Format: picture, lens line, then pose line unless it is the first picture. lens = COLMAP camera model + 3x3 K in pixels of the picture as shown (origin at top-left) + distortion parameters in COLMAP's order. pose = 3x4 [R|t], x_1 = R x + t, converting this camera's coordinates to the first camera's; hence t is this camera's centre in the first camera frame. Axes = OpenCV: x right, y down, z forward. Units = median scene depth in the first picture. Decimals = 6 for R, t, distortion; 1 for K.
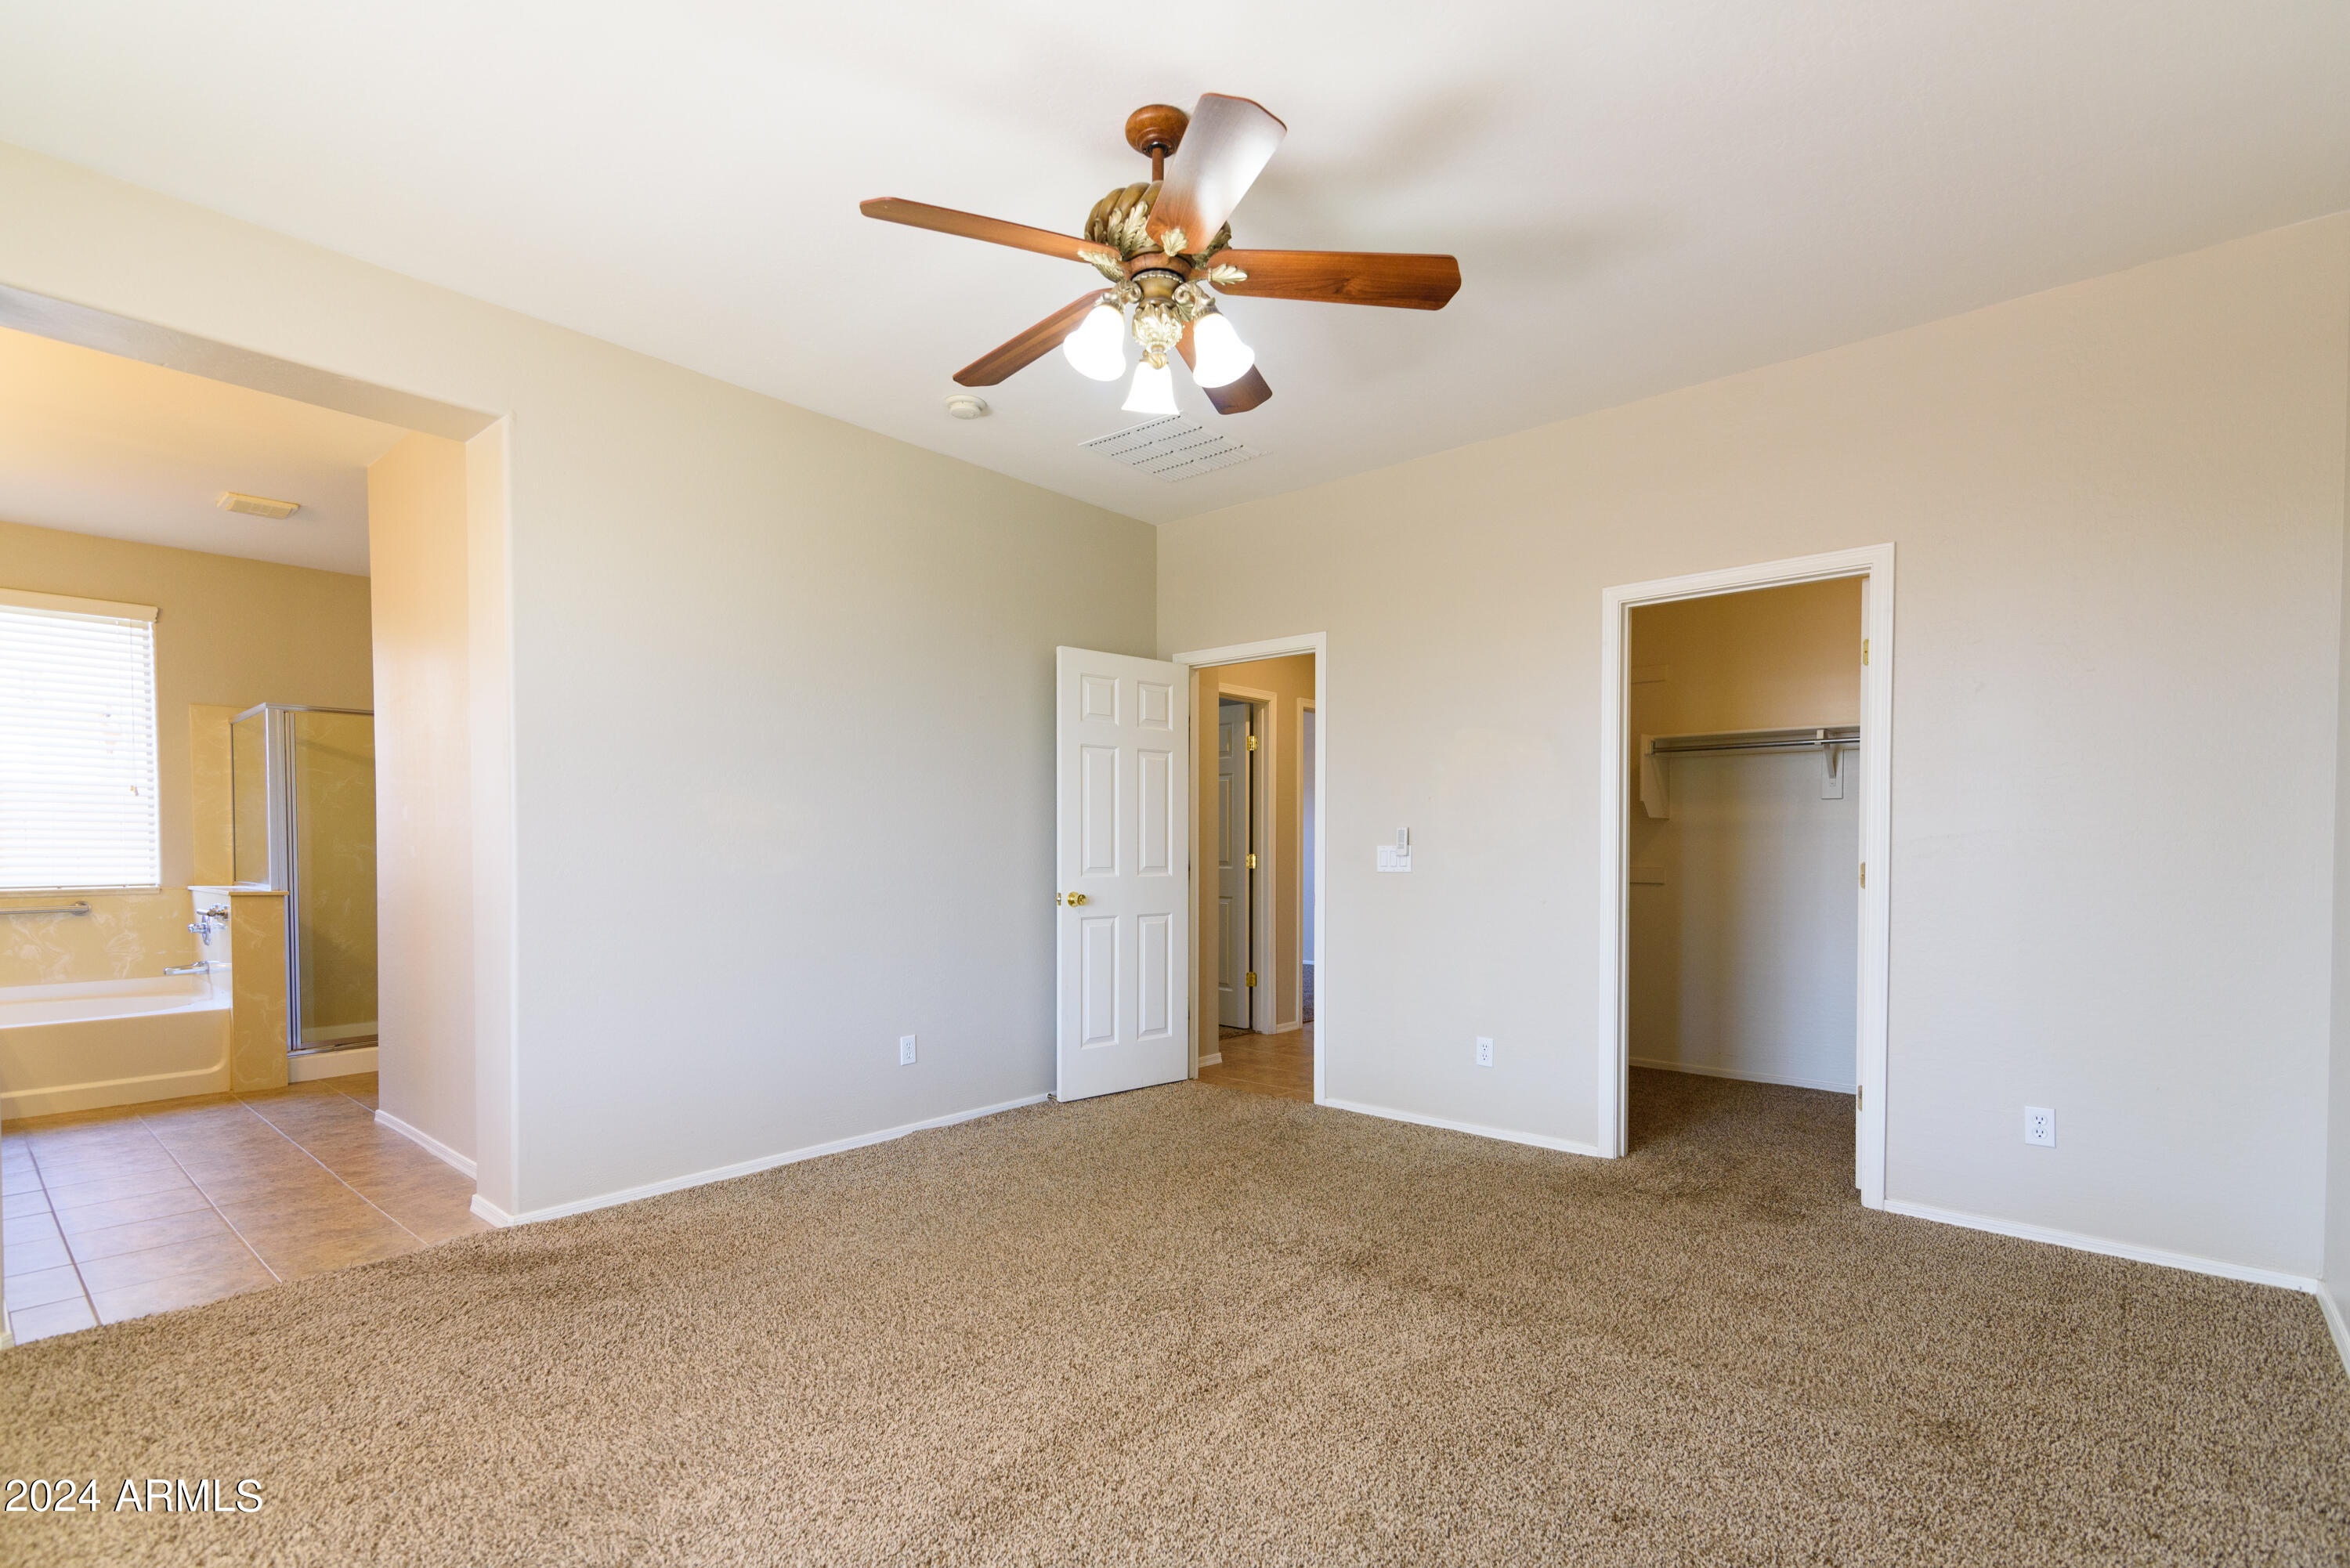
lens RADIAL K [[1088.2, 0, 1171.1], [0, 1088.2, 869.7], [0, 0, 1]] dist [0.000108, 0.000187]
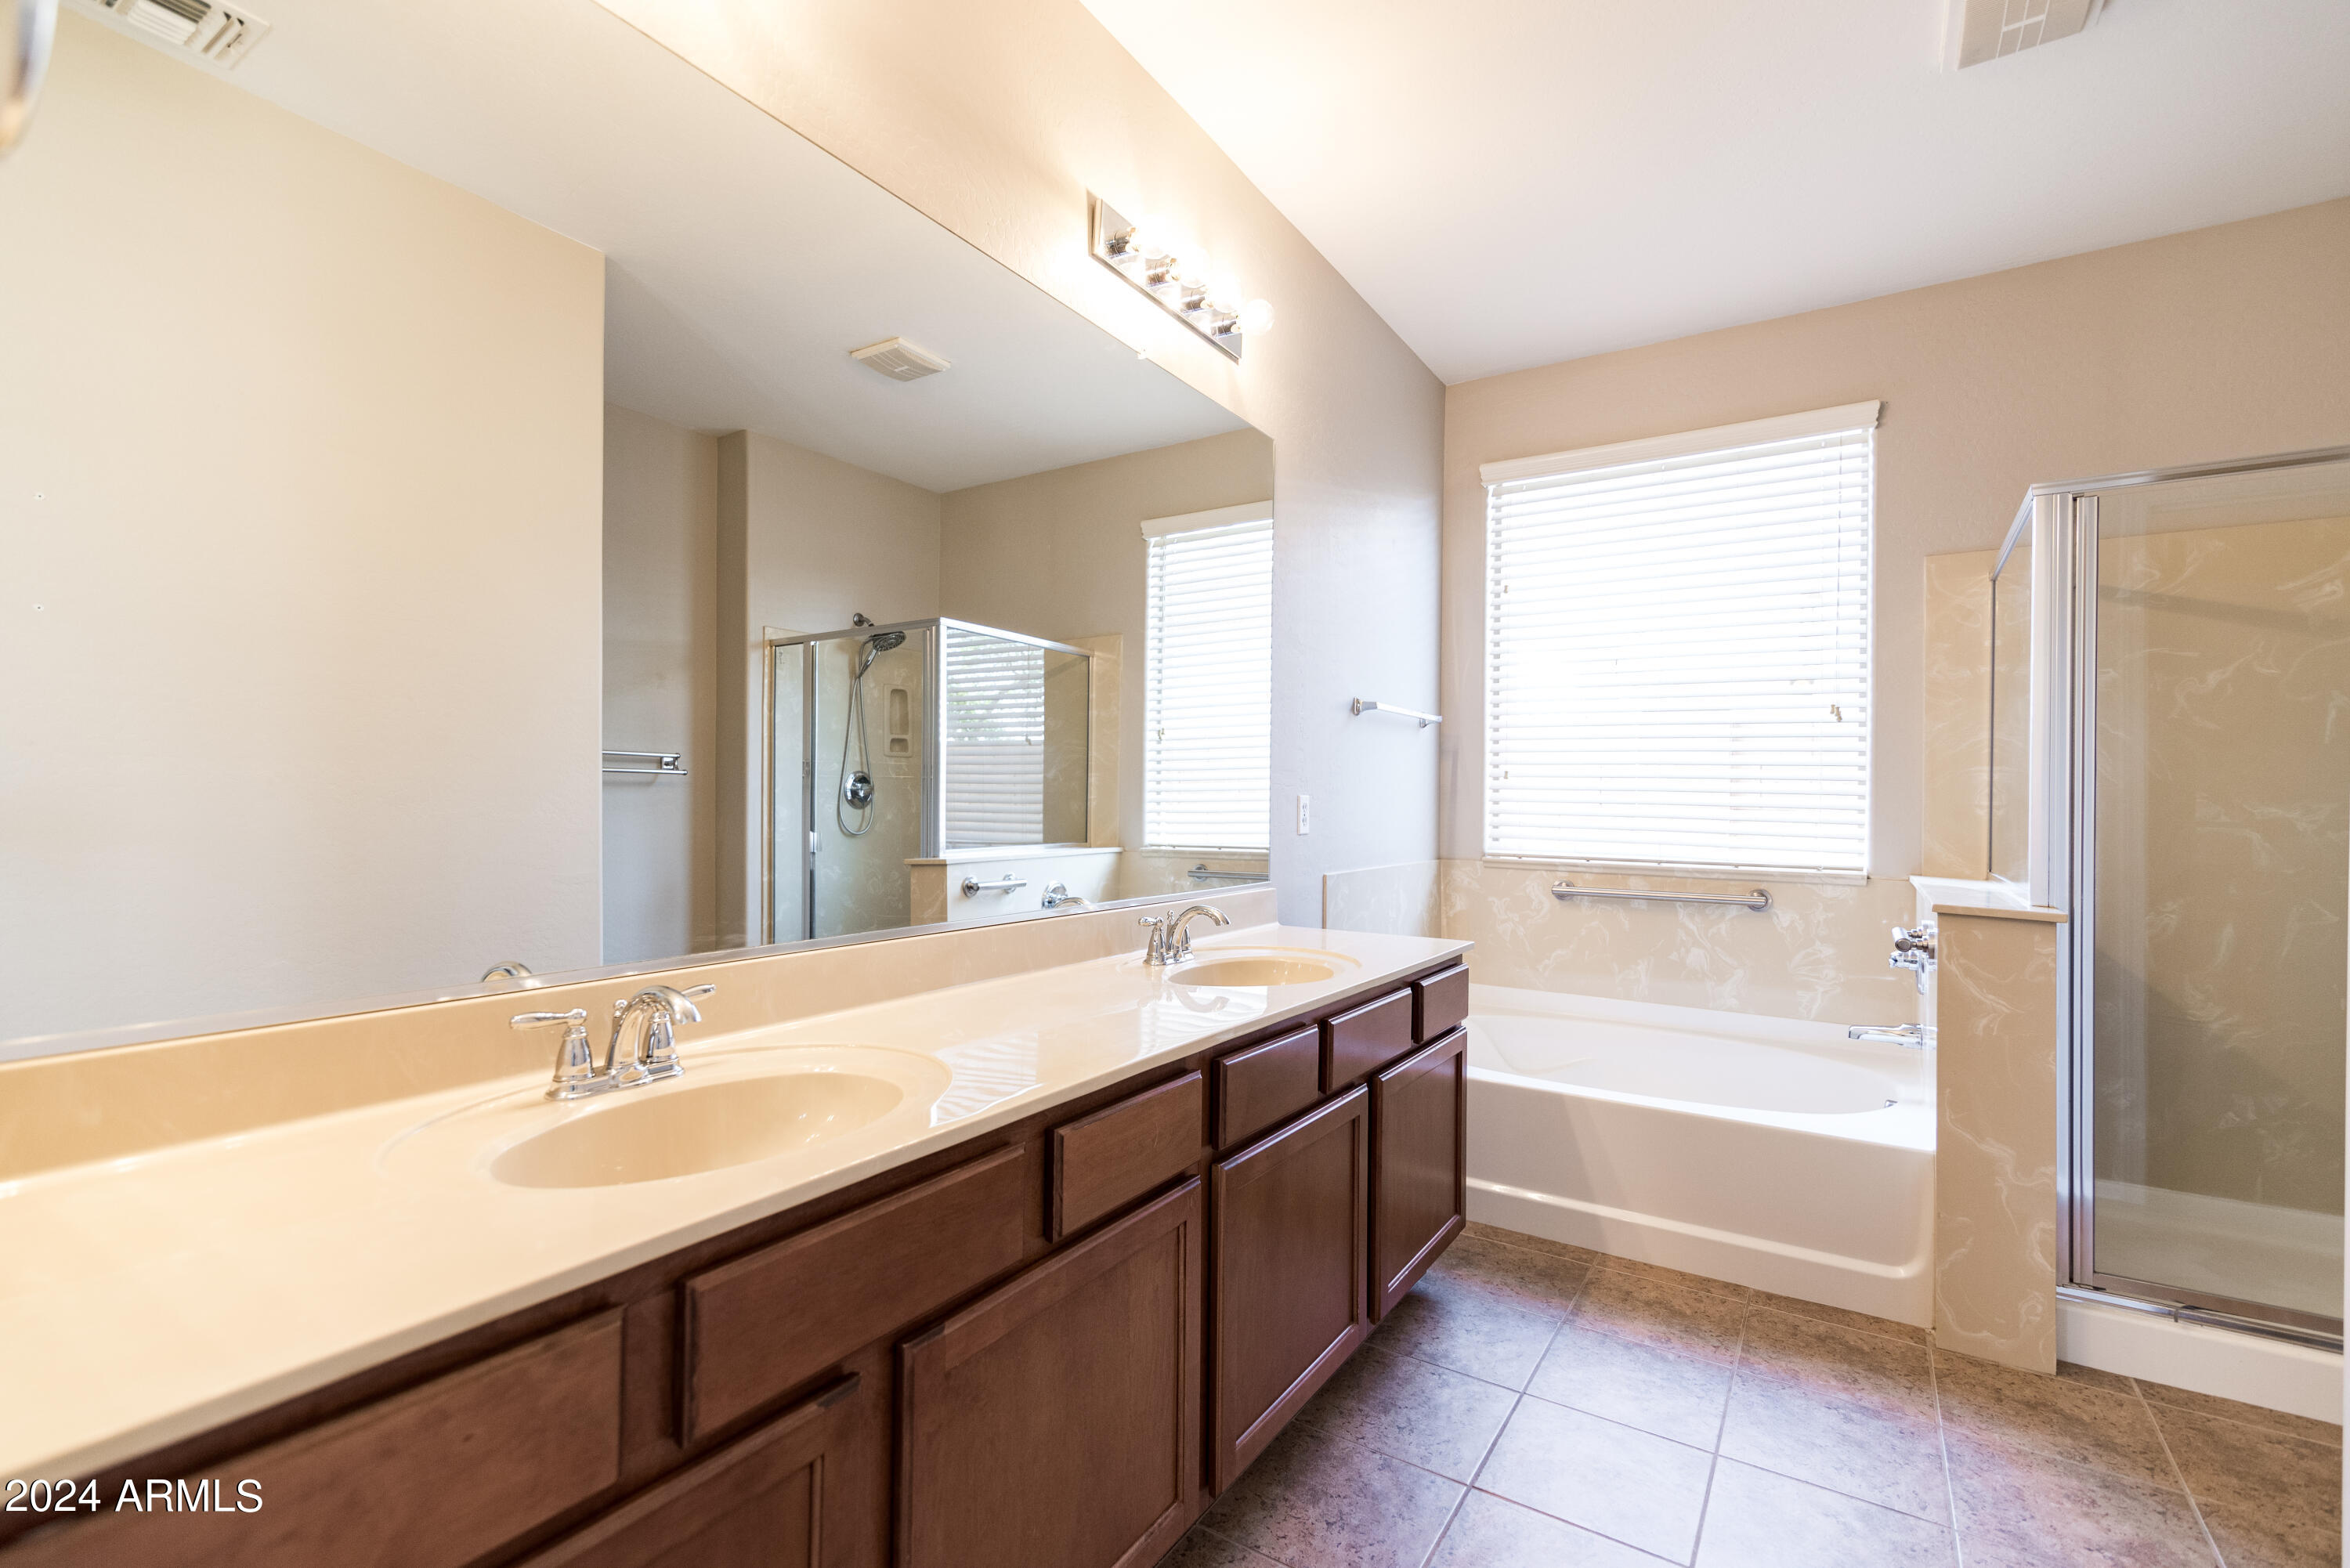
lens RADIAL K [[1058.6, 0, 1166.5], [0, 1058.6, 793.5], [0, 0, 1]] dist [-0.001013, 0.000011]
pose [[0.137897, -0.003507, -0.990440, -0.432650], [-0.039741, 0.999169, -0.009071, -0.007837], [0.989649, 0.040612, 0.137643, 0.567234]]
